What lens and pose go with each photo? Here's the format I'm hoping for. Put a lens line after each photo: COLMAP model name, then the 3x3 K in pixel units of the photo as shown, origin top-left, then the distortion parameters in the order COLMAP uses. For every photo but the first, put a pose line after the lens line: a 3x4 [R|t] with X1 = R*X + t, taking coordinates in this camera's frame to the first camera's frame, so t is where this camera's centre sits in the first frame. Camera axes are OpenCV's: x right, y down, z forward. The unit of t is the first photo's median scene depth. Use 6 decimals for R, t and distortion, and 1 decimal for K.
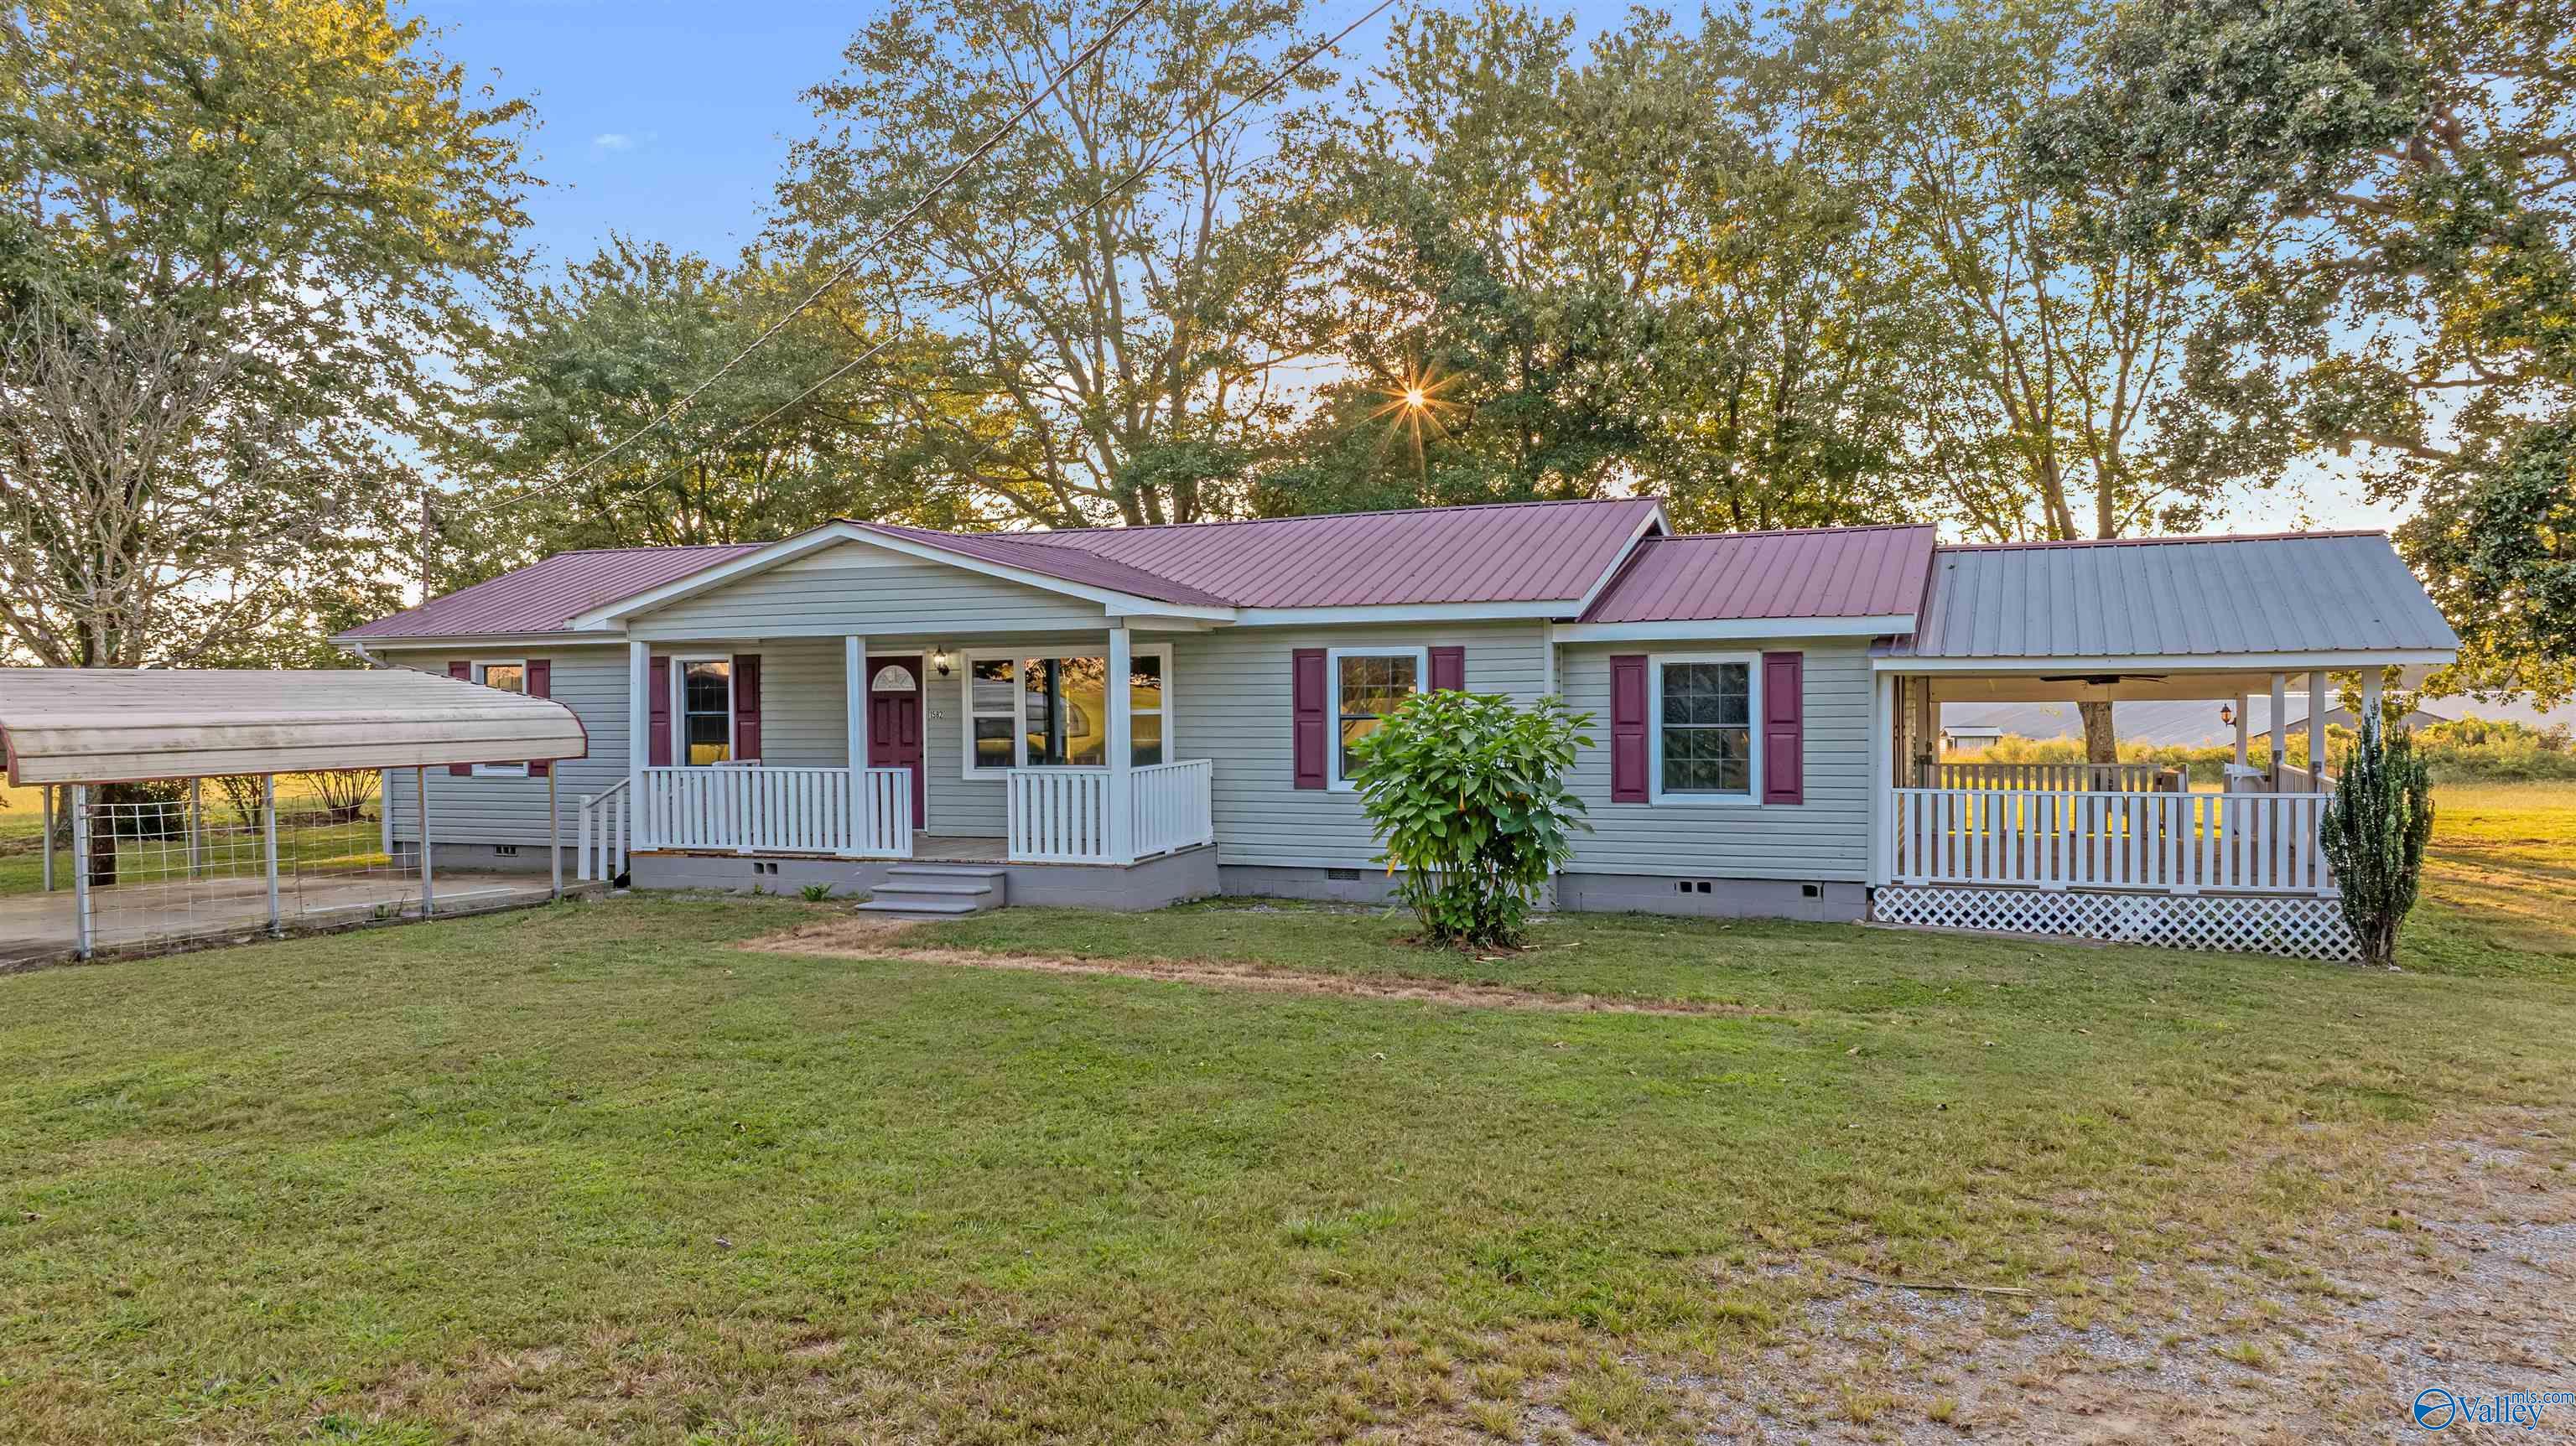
lens RADIAL K [[1815.7, 0, 1291.7], [0, 1815.7, 724.7], [0, 0, 1]] dist [-0.030334, 0.020860]
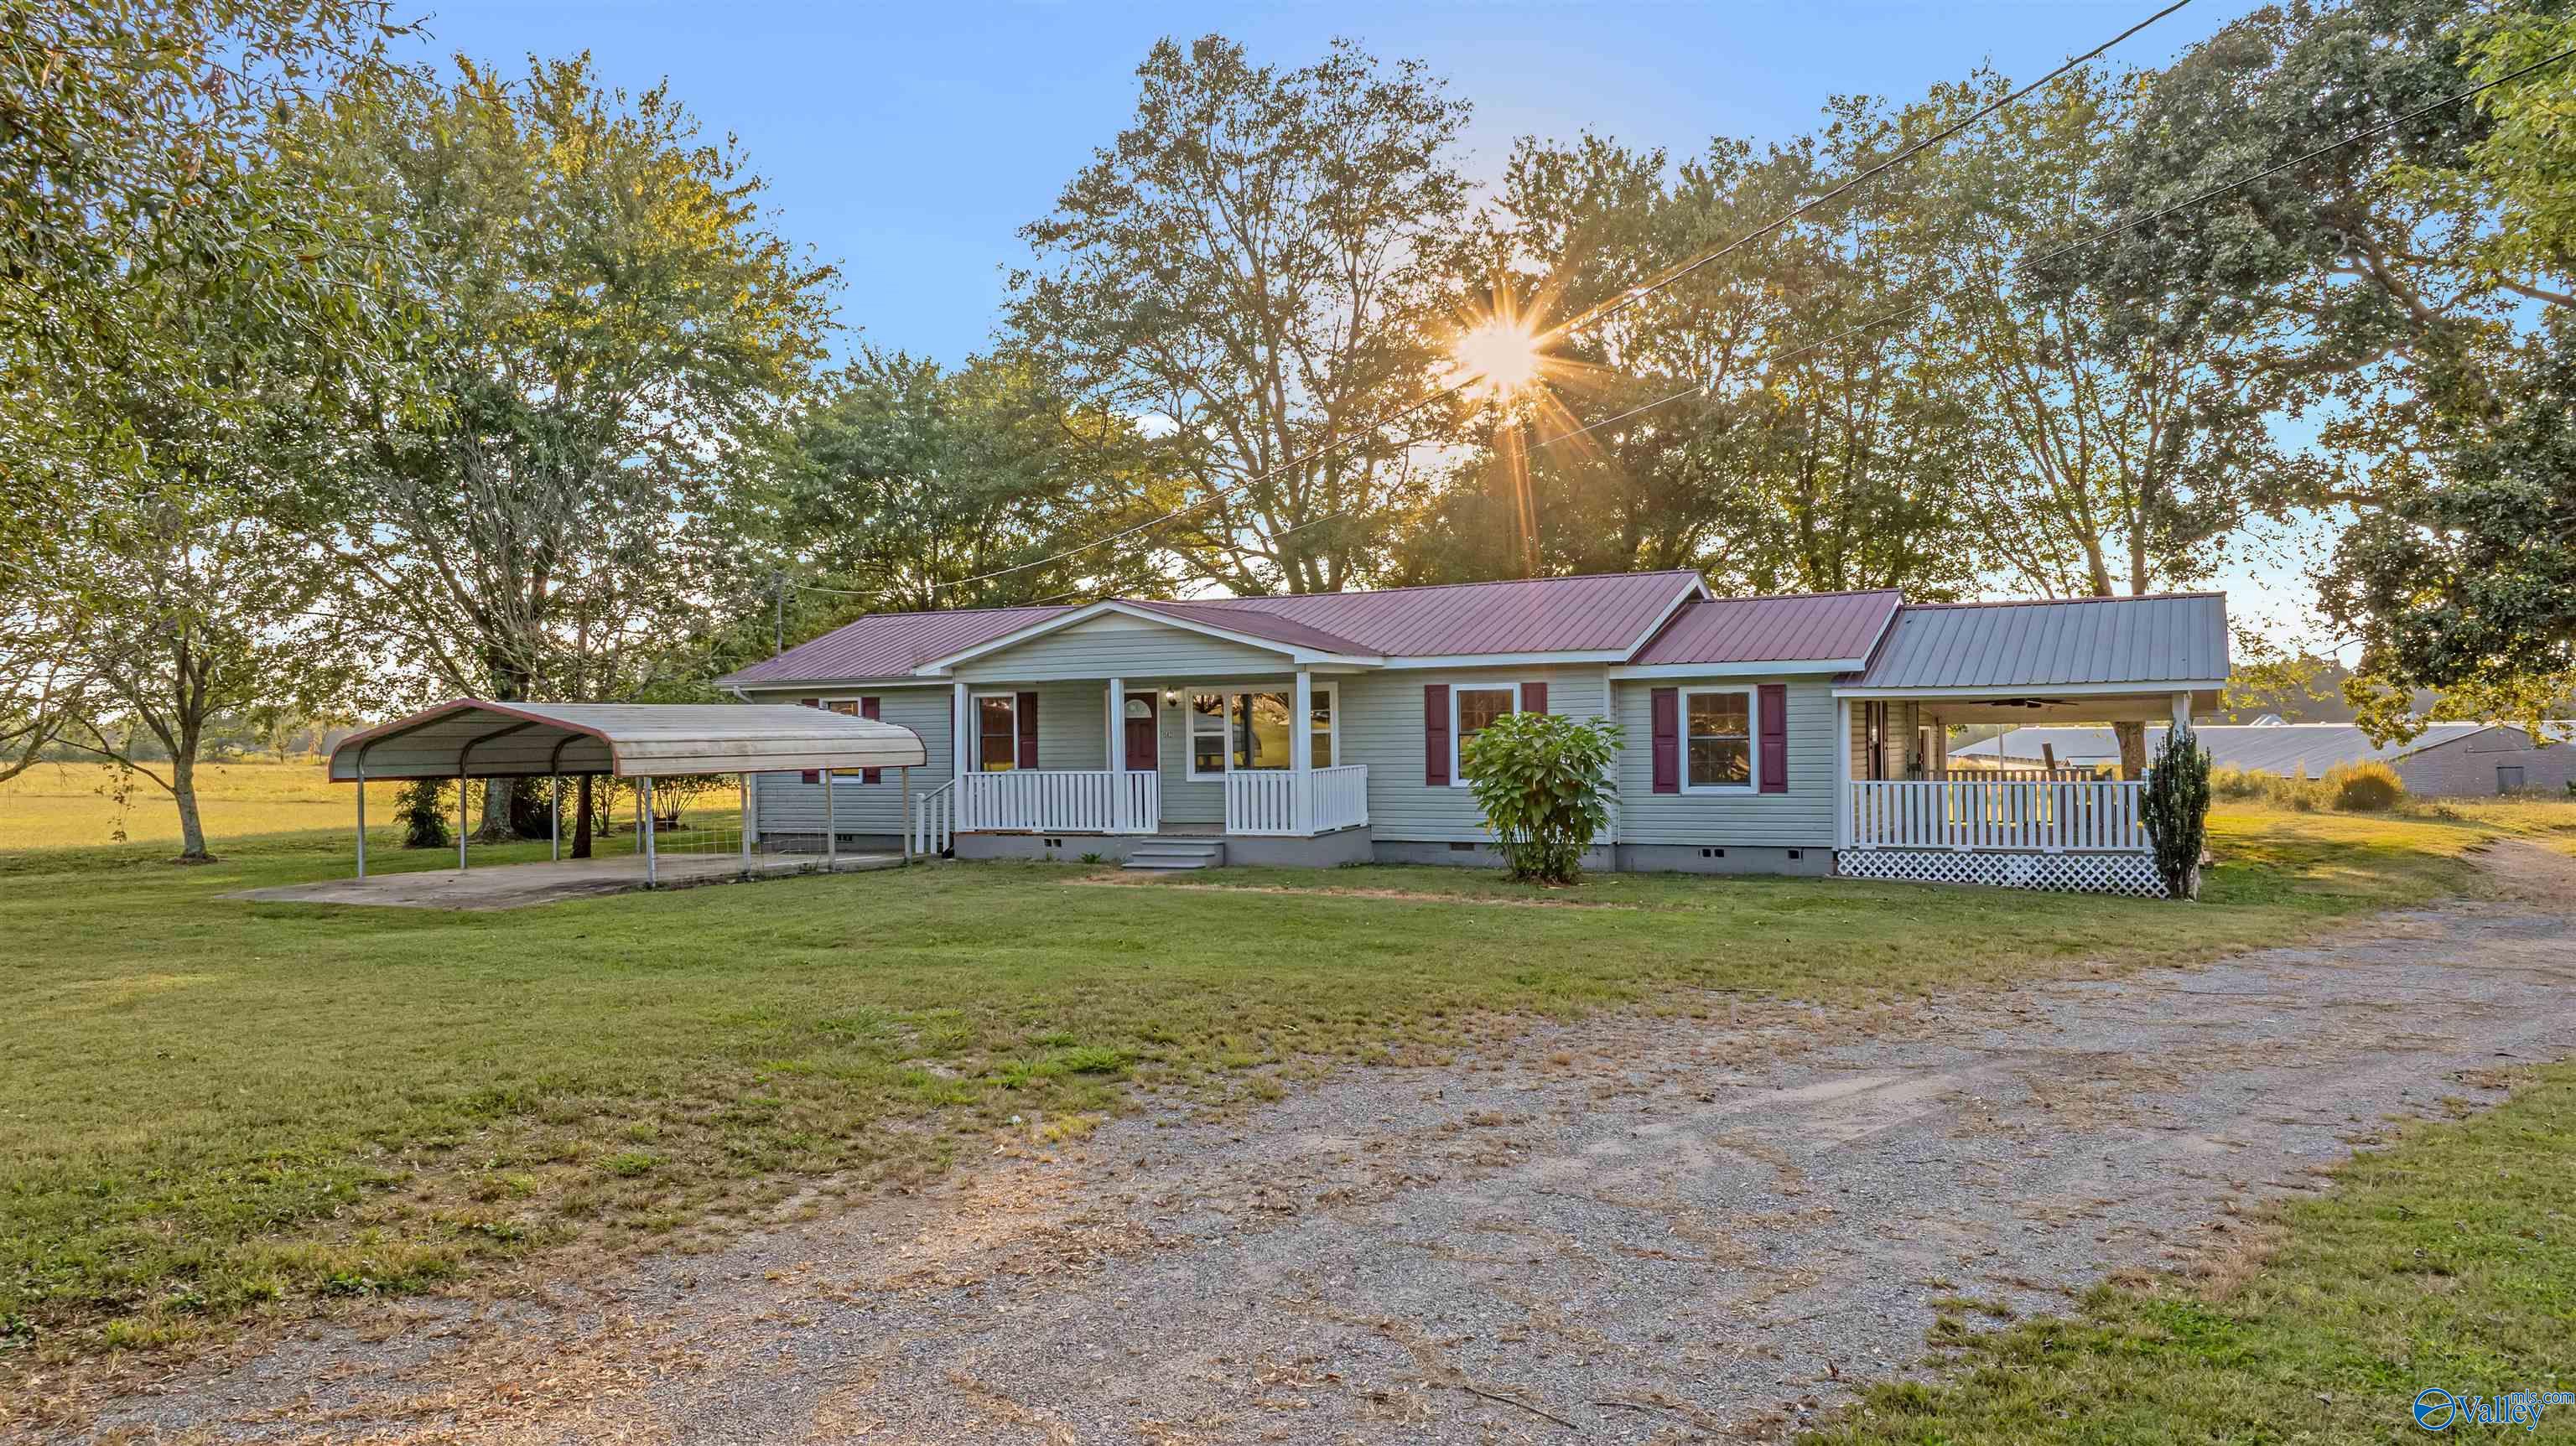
lens RADIAL K [[1812.5, 0, 1291.9], [0, 1812.5, 727.1], [0, 0, 1]] dist [-0.001021, -0.064225]
pose [[0.996810, -0.005674, -0.079607, 0.010248], [0.004107, 0.999795, -0.019832, 0.019111], [0.079704, 0.019442, 0.996629, -0.434243]]
